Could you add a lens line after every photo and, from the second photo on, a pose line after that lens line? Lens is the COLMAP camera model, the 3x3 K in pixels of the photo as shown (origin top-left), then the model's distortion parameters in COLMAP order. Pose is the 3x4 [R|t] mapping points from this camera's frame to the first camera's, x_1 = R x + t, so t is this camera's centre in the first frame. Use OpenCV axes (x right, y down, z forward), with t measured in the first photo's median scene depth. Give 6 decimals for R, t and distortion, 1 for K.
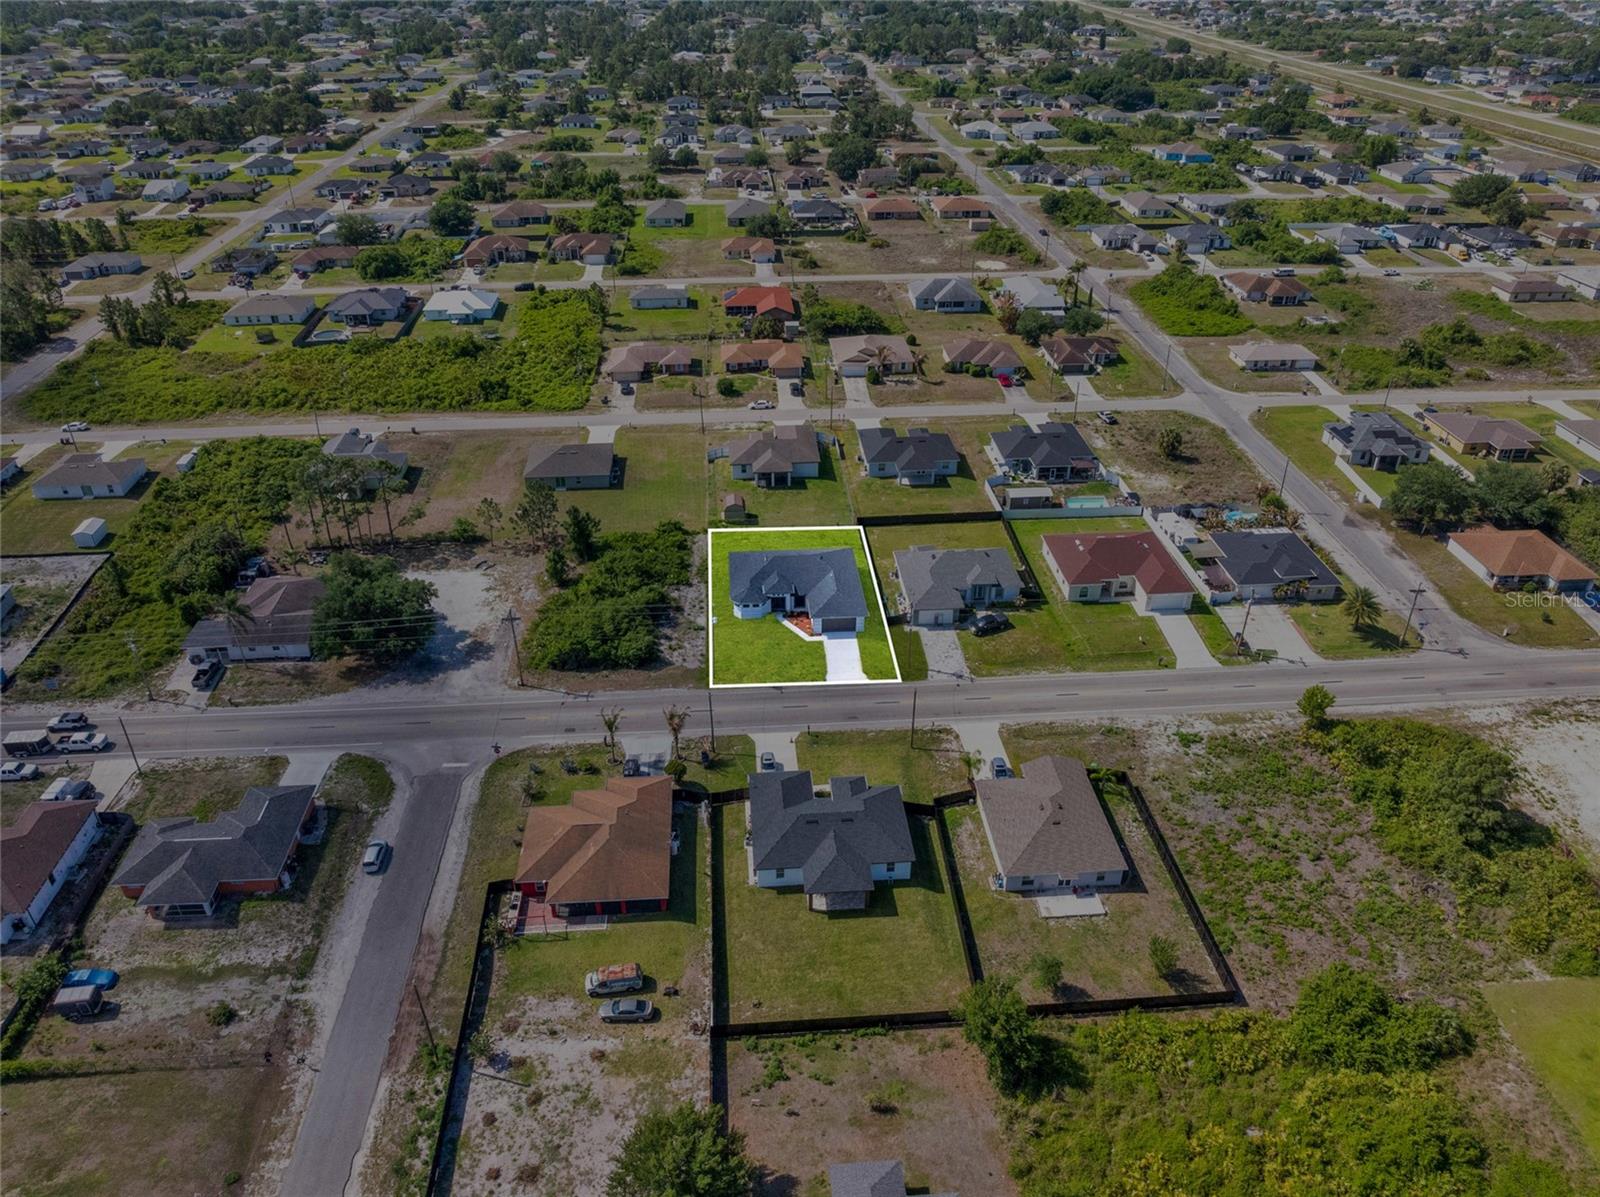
lens RADIAL K [[1127.1, 0, 800.0], [0, 1127.1, 598.5], [0, 0, 1]] dist [-0.033352, -0.007932]
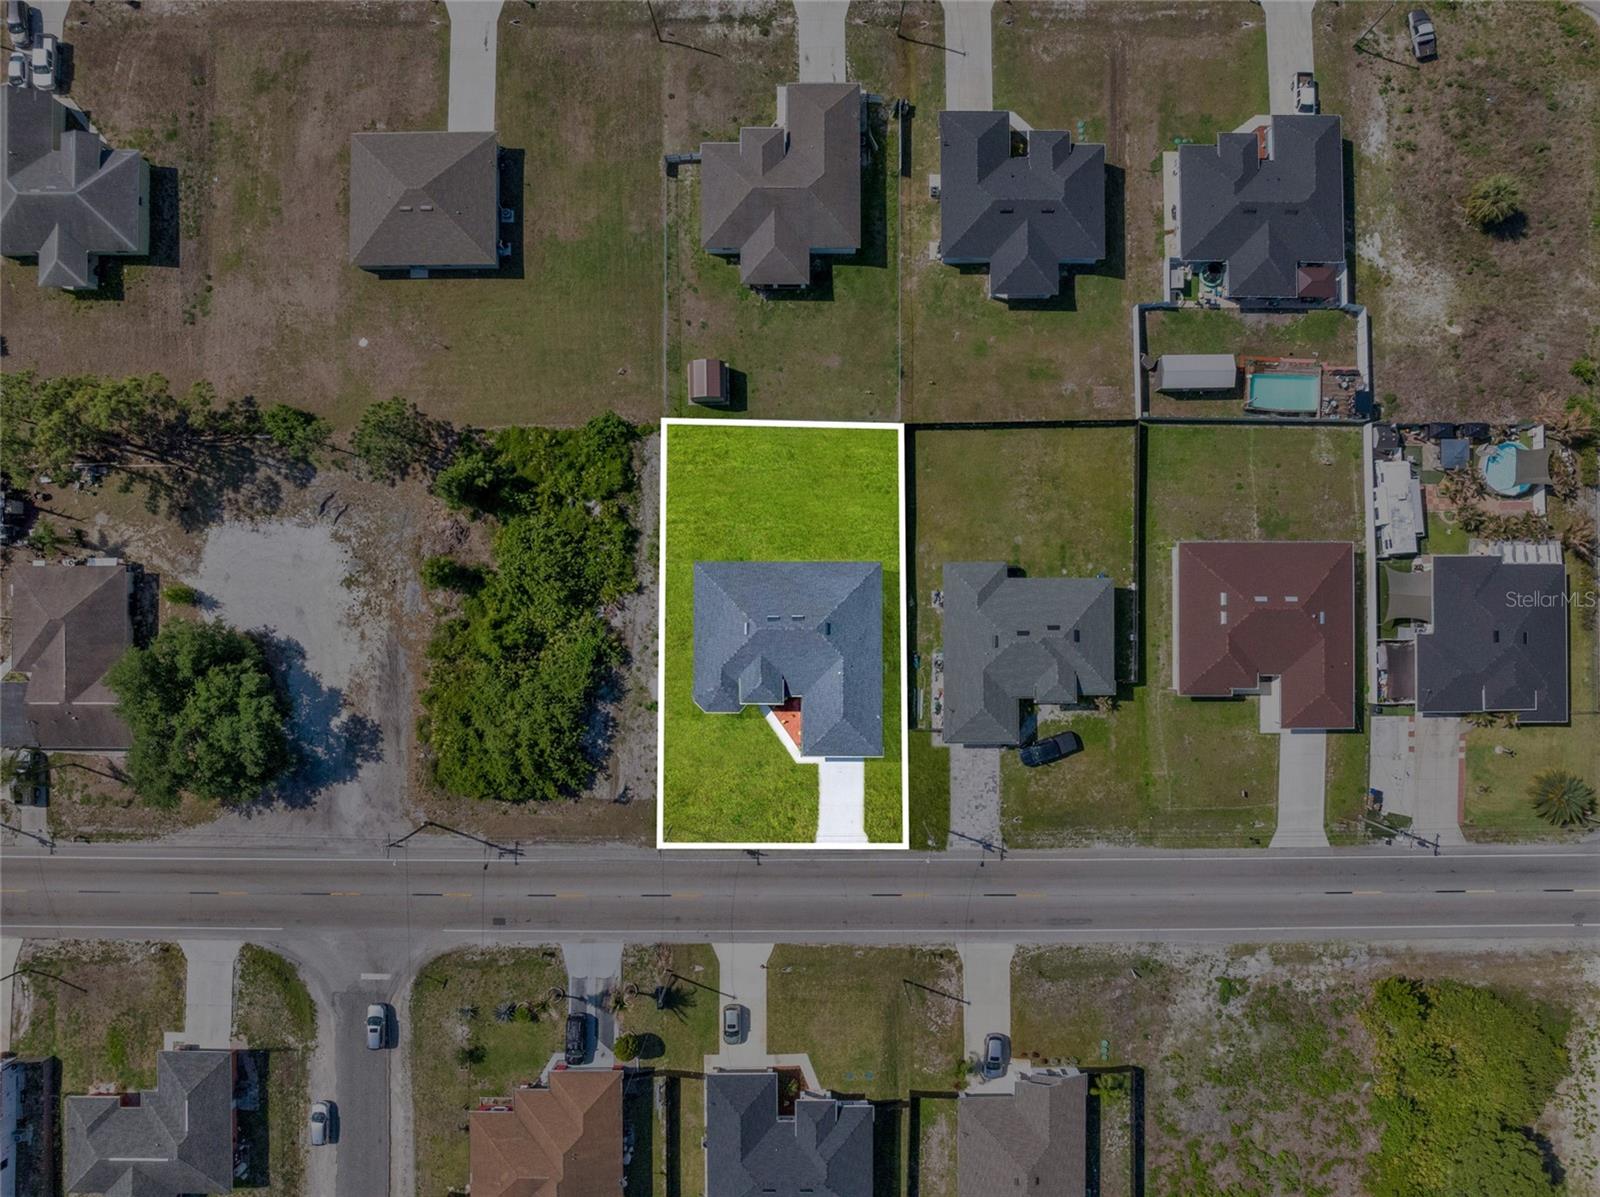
lens RADIAL K [[1132.1, 0, 800.0], [0, 1132.1, 598.5], [0, 0, 1]] dist [-0.062158, 0.038201]
pose [[0.997337, 0.072929, 0.000791, -0.000165], [-0.039307, 0.528349, 0.848117, -0.648475], [0.061435, -0.845889, 0.529809, 0.694108]]
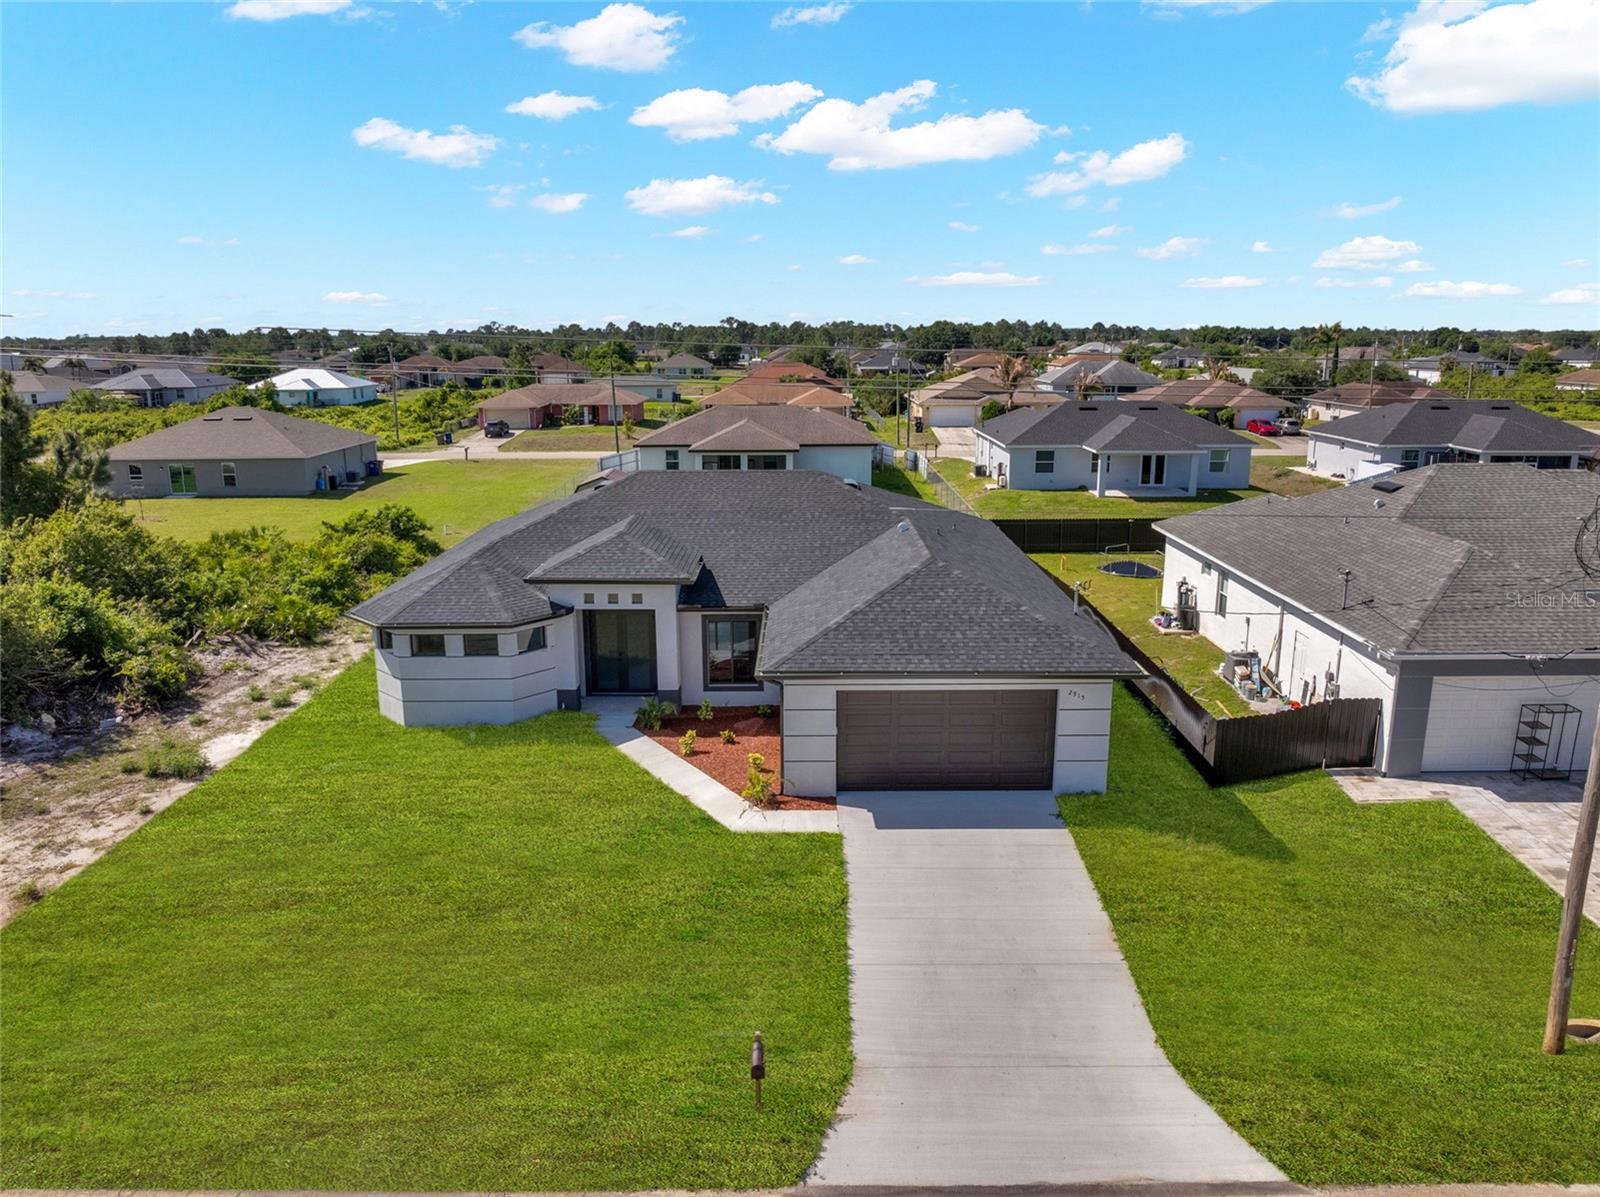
lens RADIAL K [[1127.1, 0, 800.0], [0, 1127.1, 598.5], [0, 0, 1]] dist [-0.033352, -0.007932]
pose [[0.997325, 0.013773, -0.071789, 0.024887], [-0.035960, 0.947475, -0.317802, 0.055257], [0.063641, 0.319533, 0.945436, 0.845206]]
